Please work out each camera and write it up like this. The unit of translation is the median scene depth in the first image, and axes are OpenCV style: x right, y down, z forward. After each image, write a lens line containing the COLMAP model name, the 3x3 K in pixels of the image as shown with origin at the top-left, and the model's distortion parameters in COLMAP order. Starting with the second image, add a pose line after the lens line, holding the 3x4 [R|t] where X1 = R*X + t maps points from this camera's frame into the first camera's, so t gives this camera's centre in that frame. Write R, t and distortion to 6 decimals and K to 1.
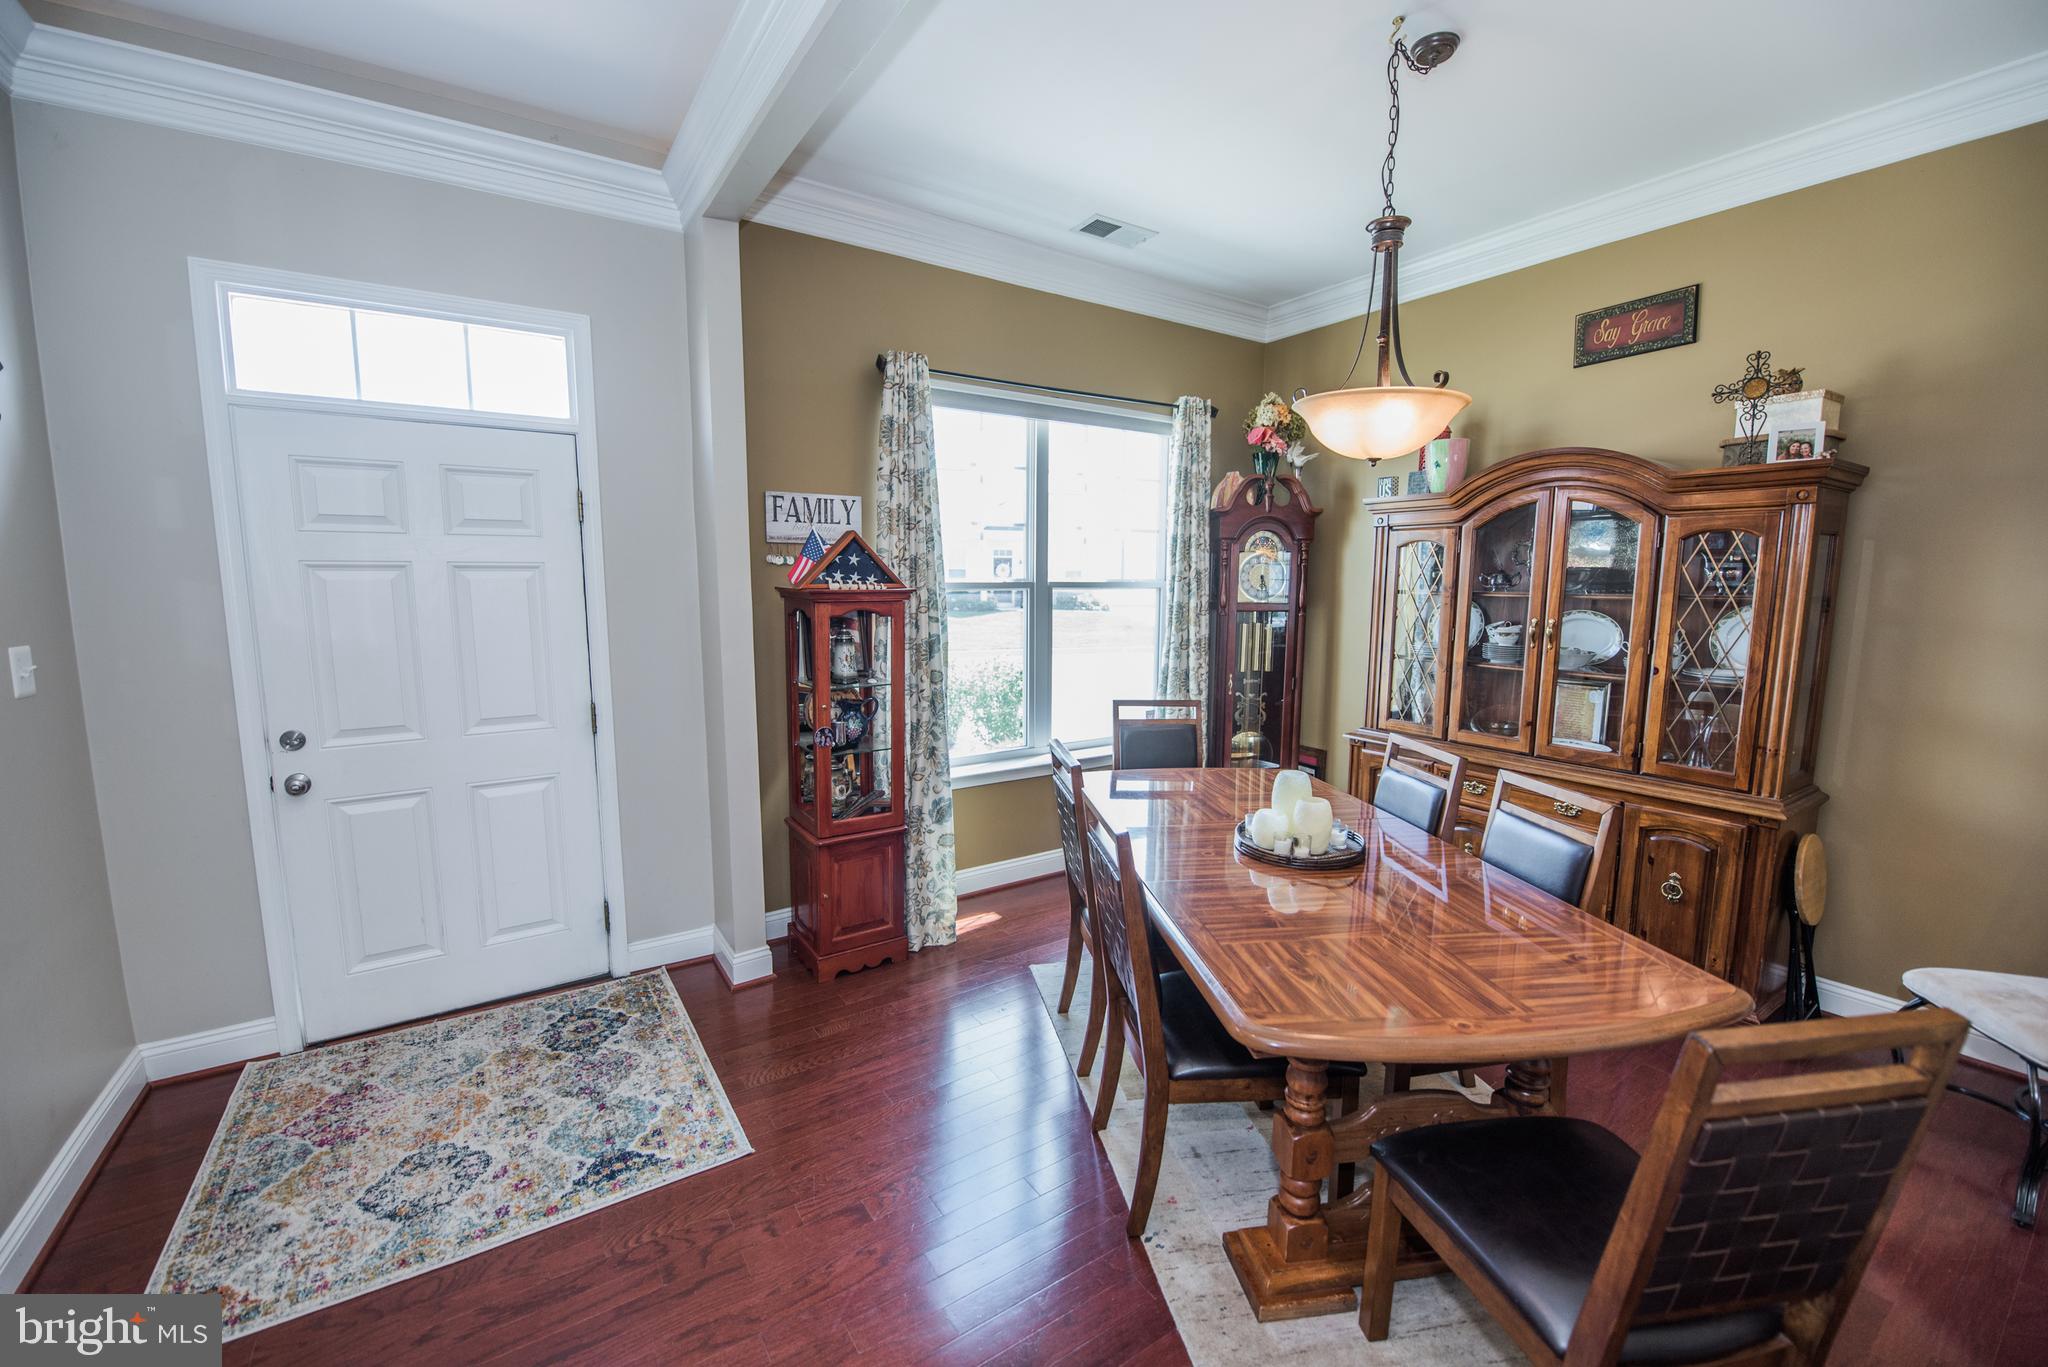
lens RADIAL K [[814.5, 0, 1016.8], [0, 814.5, 685.2], [0, 0, 1]] dist [-0.014705, -0.003028]
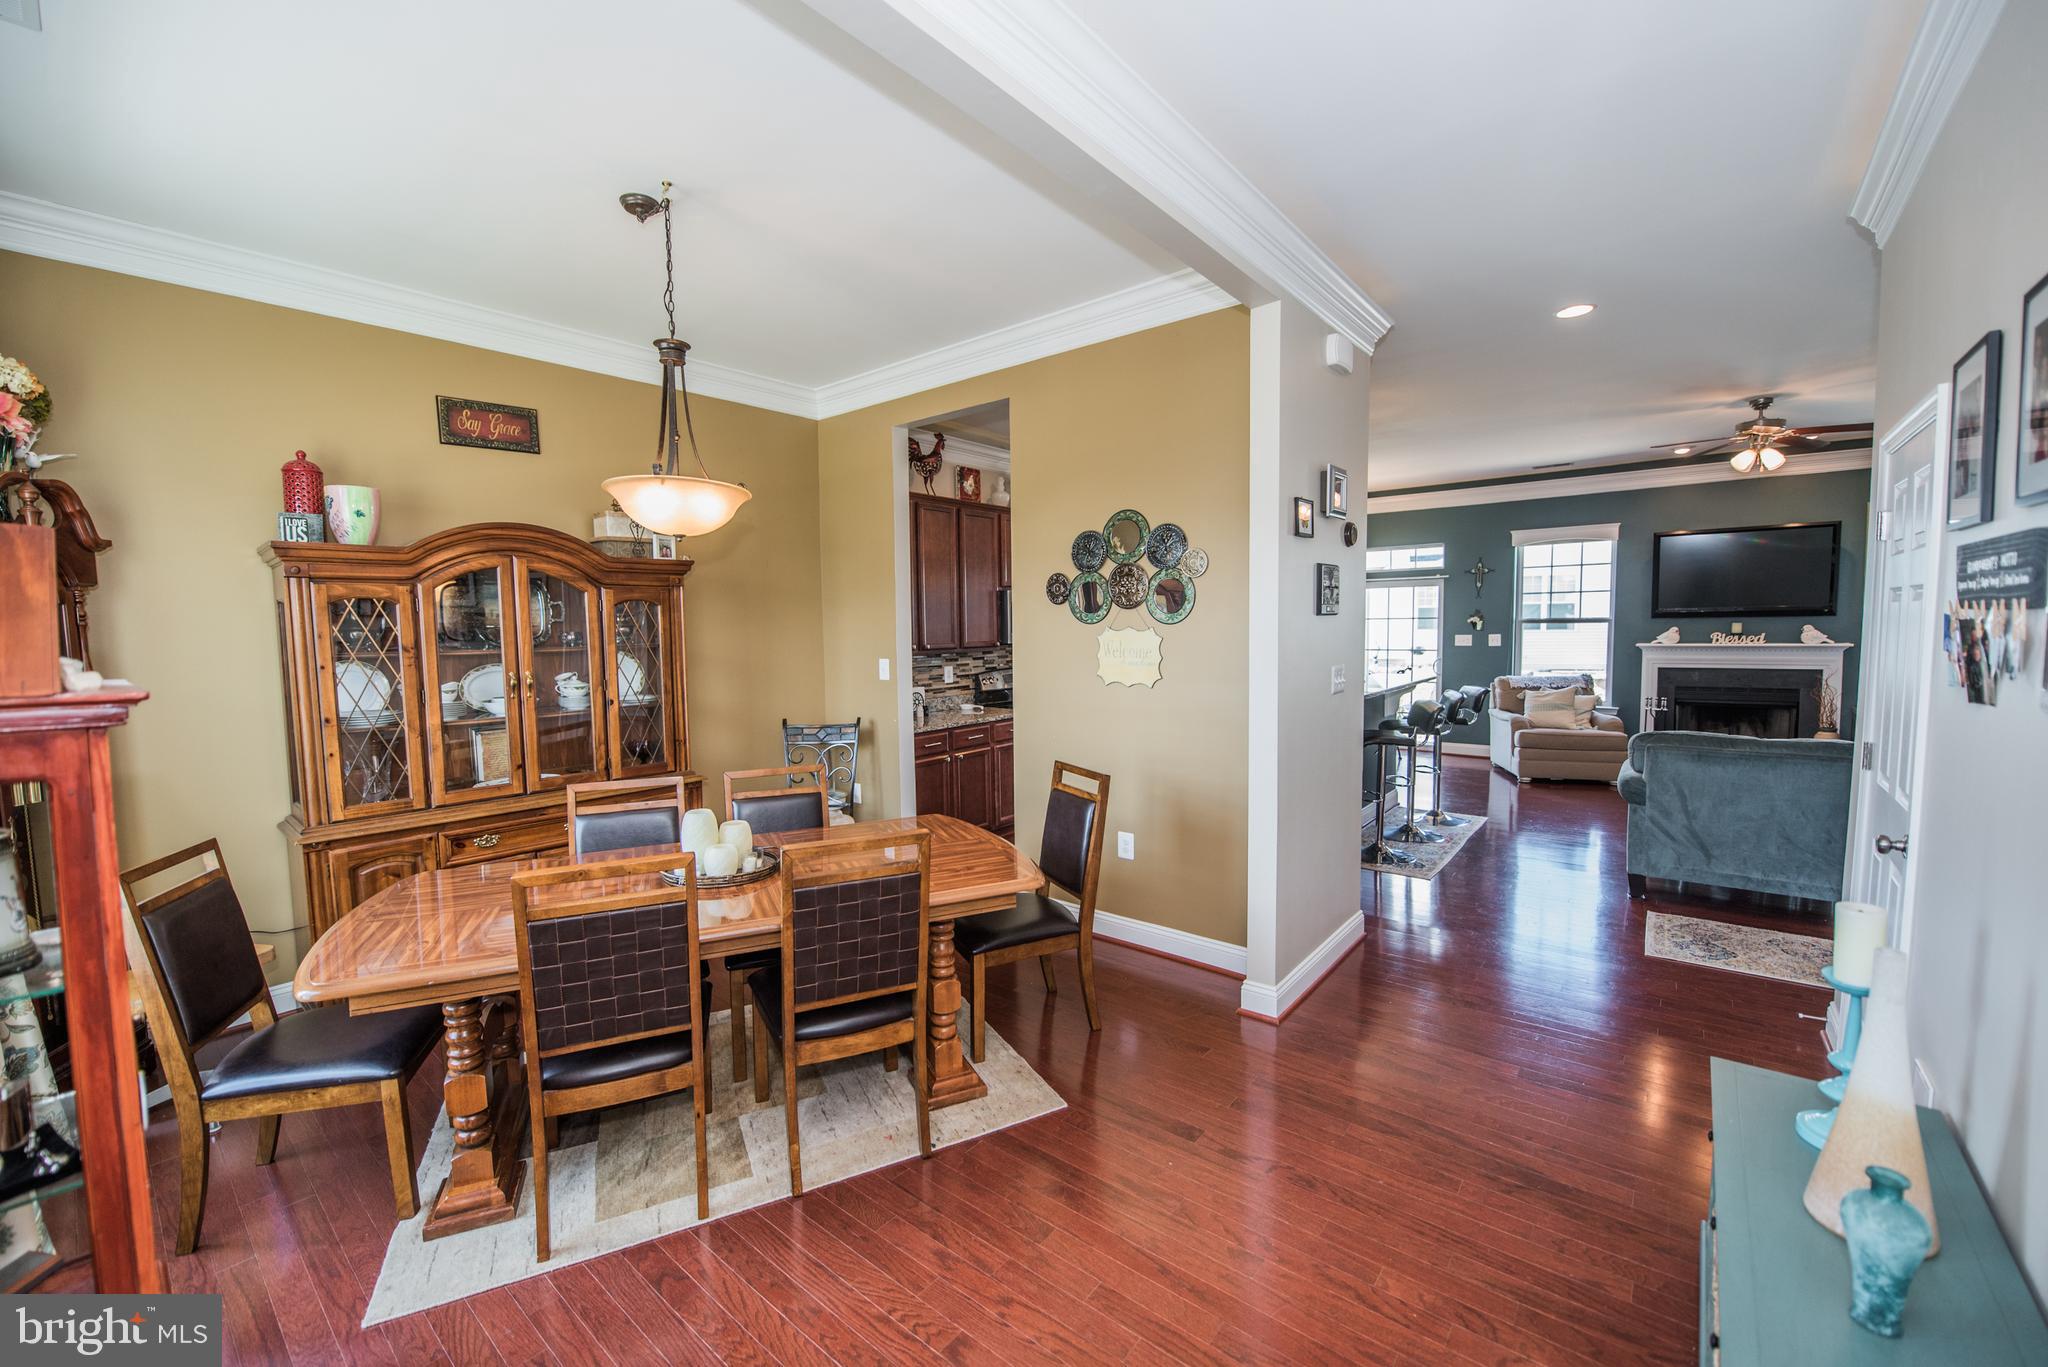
lens RADIAL K [[814.5, 0, 1016.8], [0, 814.5, 685.2], [0, 0, 1]] dist [-0.014705, -0.003028]
pose [[-0.292723, -0.068788, 0.953720, -0.610586], [0.138513, 0.983838, 0.113474, -0.093079], [-0.946112, 0.165319, -0.278464, 0.645012]]
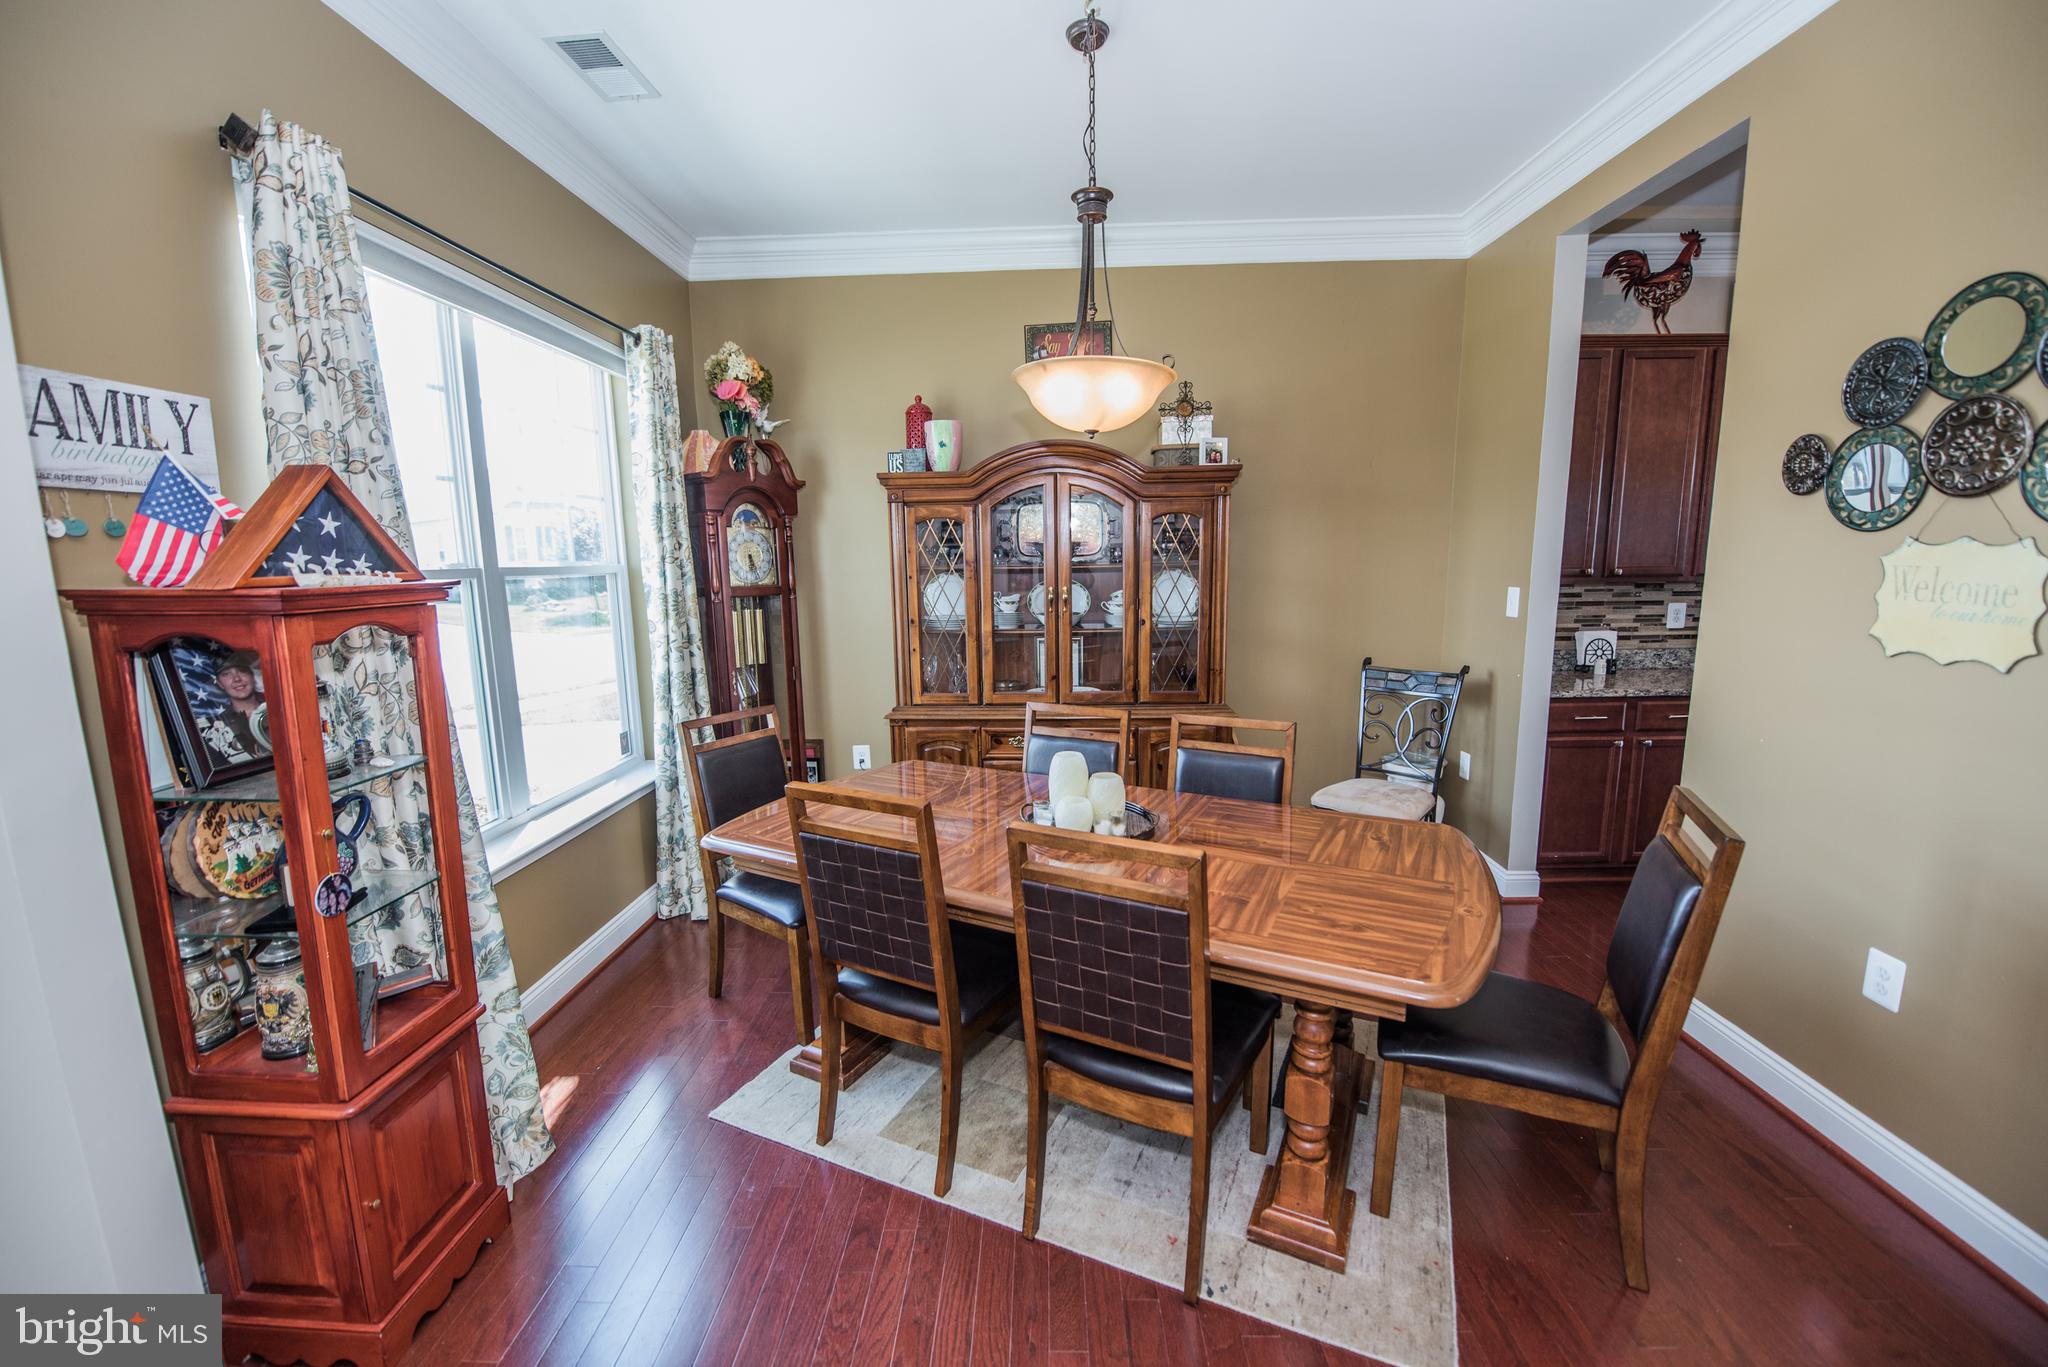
lens RADIAL K [[814.5, 0, 1016.8], [0, 814.5, 685.2], [0, 0, 1]] dist [-0.014705, -0.003028]
pose [[0.576935, -0.138429, 0.804975, -0.337769], [0.123661, 0.988977, 0.081441, -0.043237], [-0.807375, 0.052558, 0.587693, 0.356088]]
